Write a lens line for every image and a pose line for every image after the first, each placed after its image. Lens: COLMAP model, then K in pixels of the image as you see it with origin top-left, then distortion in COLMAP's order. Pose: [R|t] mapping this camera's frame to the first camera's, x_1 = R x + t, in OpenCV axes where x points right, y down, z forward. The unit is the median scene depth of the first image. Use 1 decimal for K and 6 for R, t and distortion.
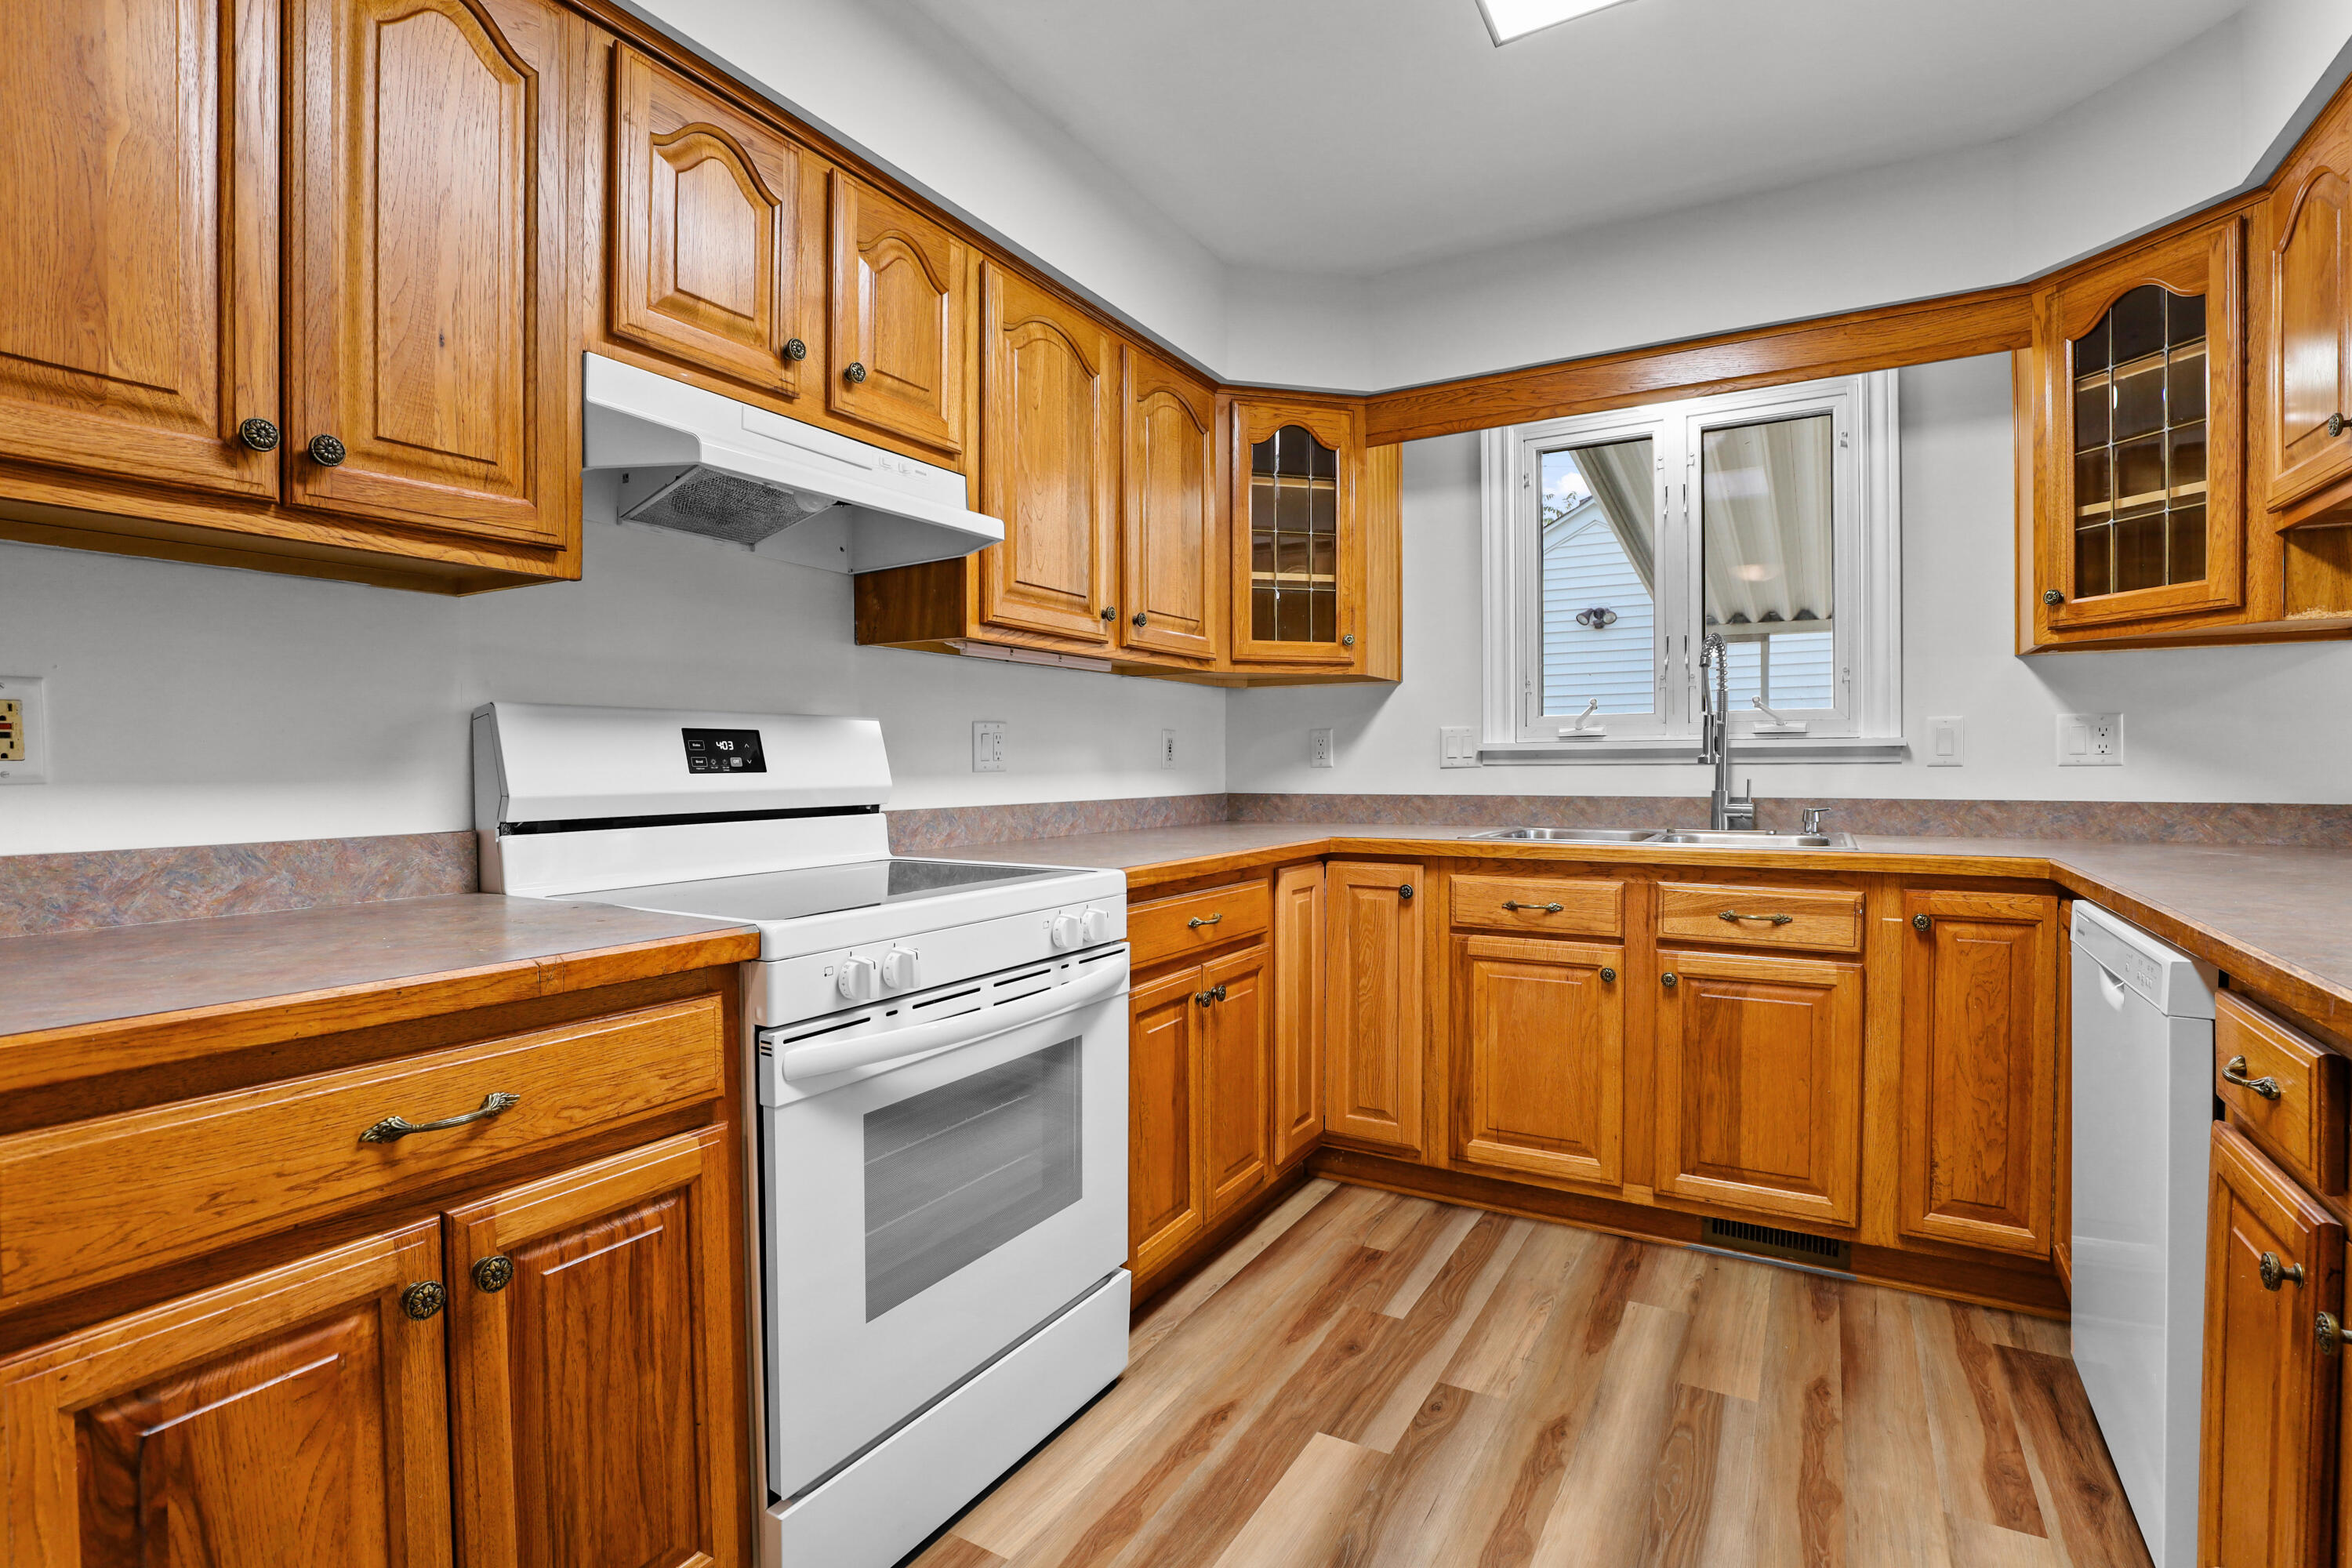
lens RADIAL K [[1105.0, 0, 1169.9], [0, 1105.0, 792.6], [0, 0, 1]] dist [-0.040289, 0.008247]
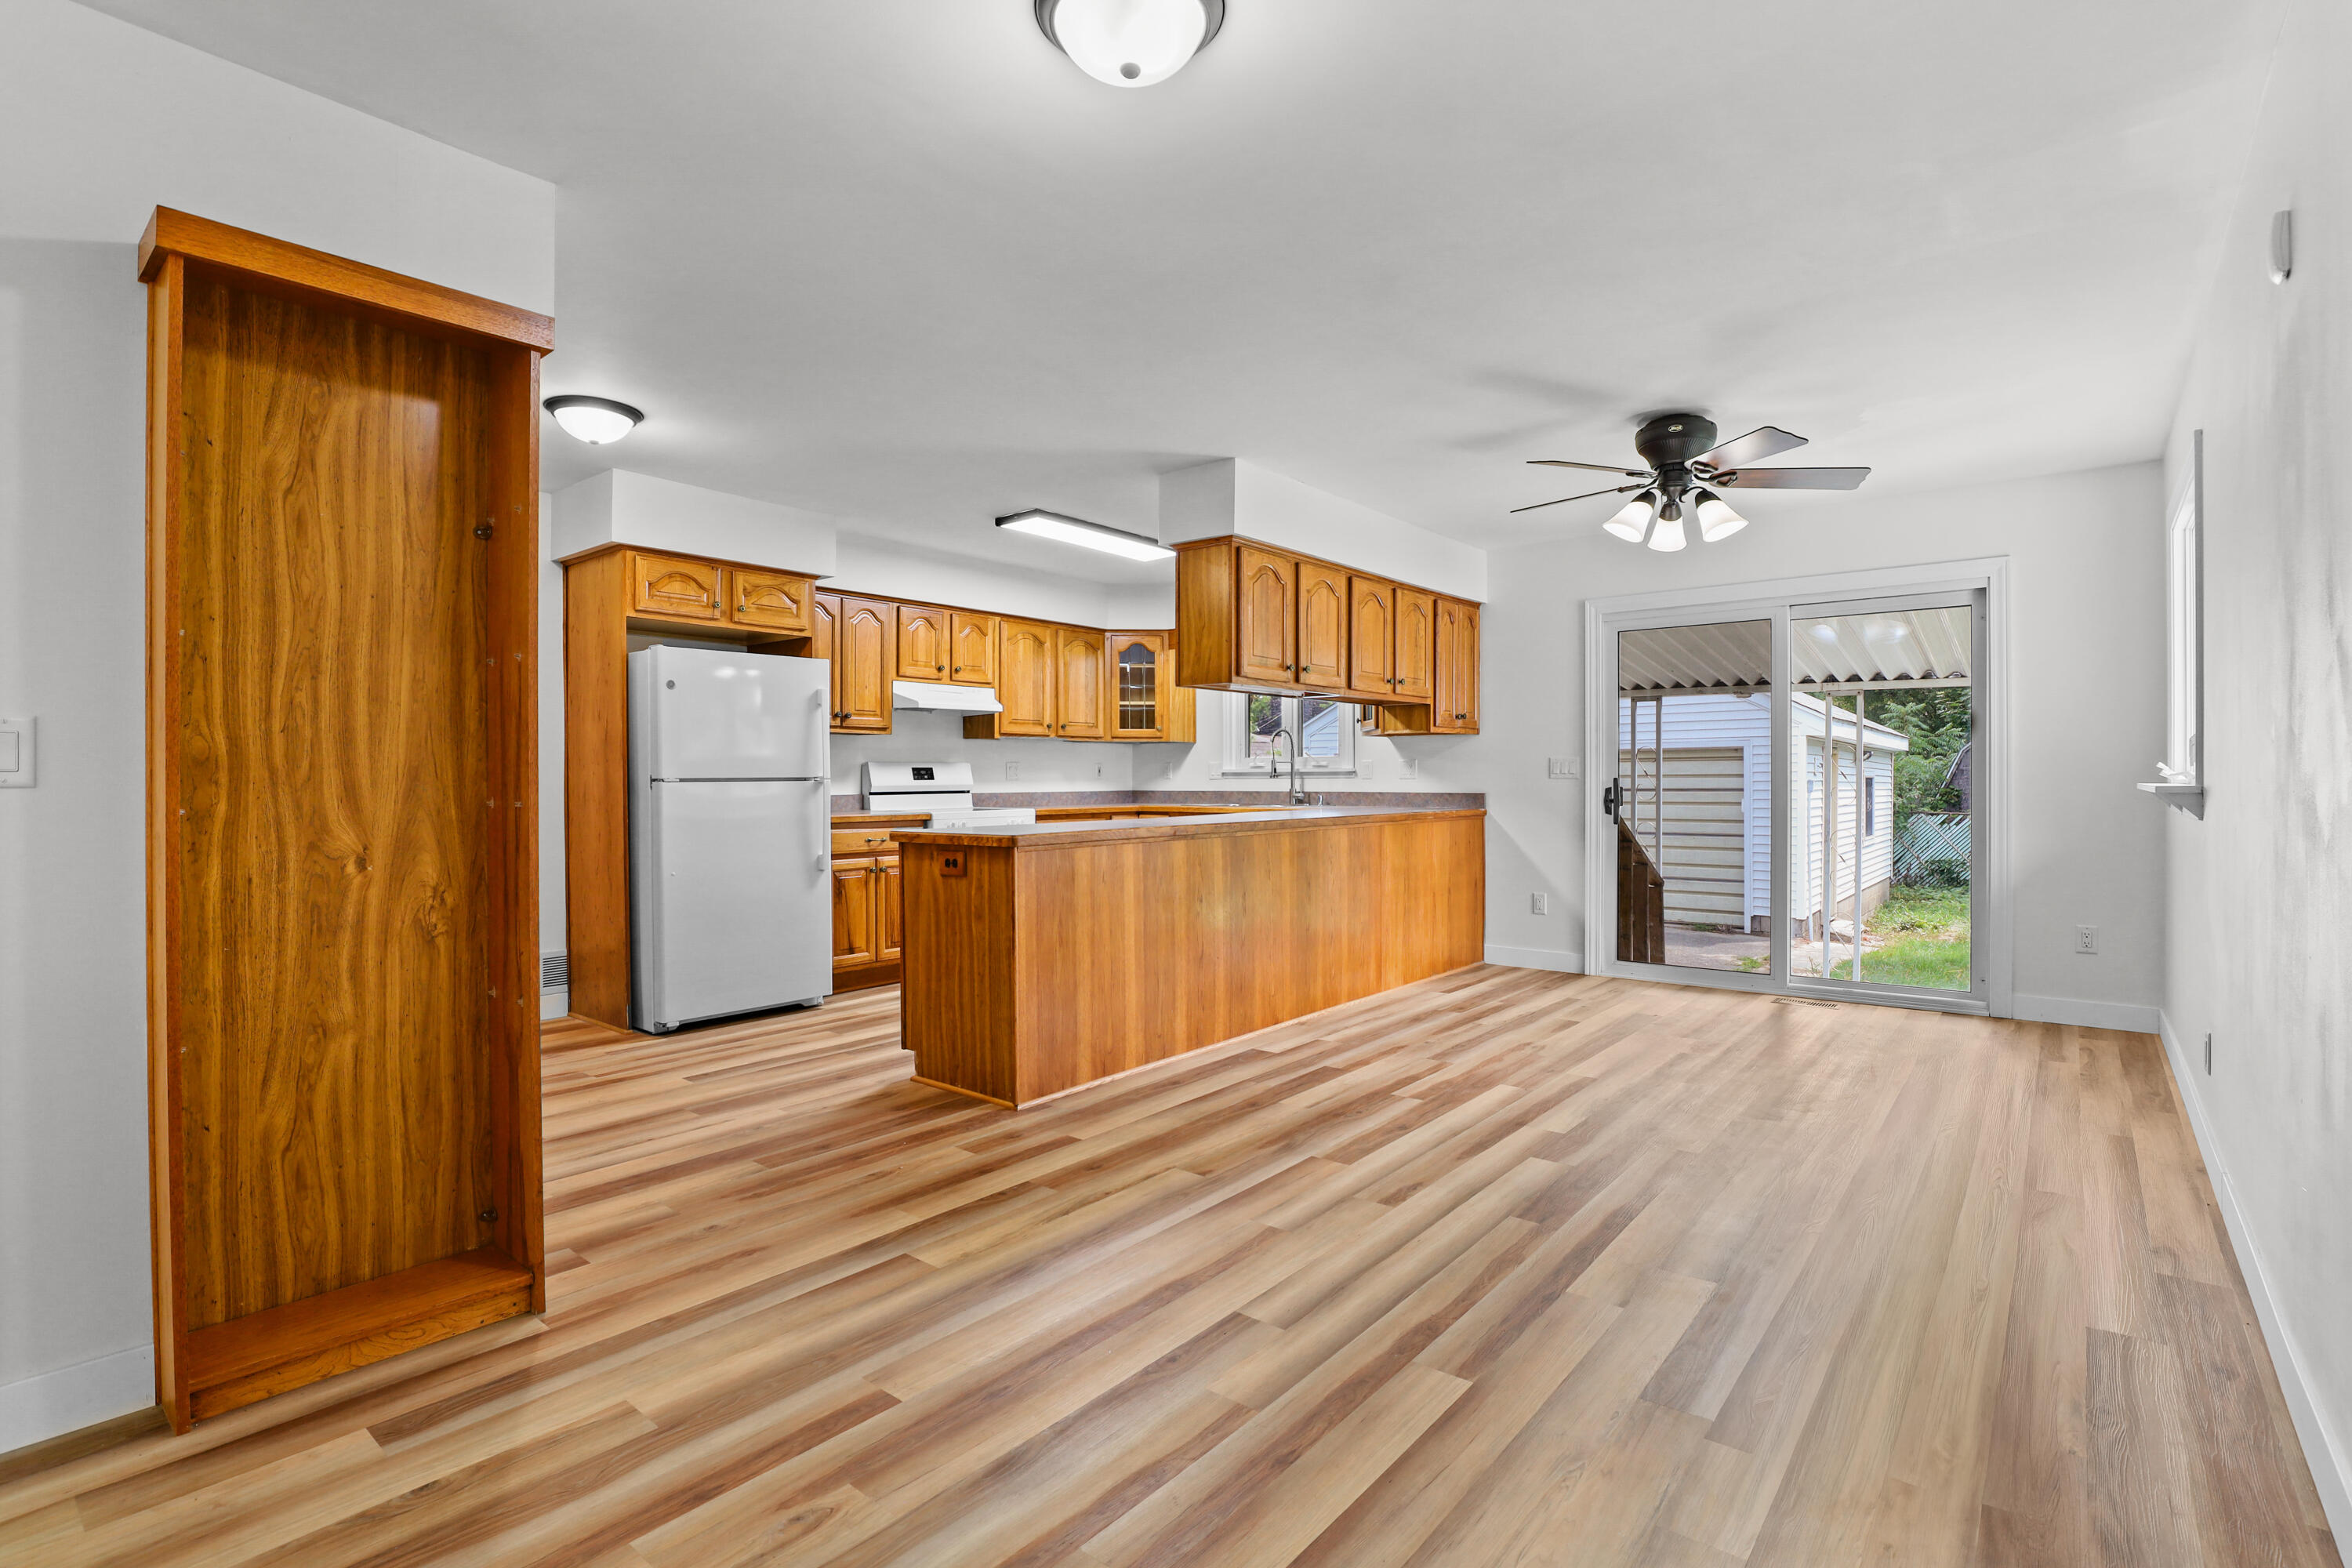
lens RADIAL K [[1105.0, 0, 1169.9], [0, 1105.0, 792.6], [0, 0, 1]] dist [-0.040289, 0.008247]
pose [[0.987825, 0.005311, -0.155478, 0.746114], [-0.006939, 0.999927, -0.009929, 0.042534], [0.155414, 0.010887, 0.987789, -1.908799]]
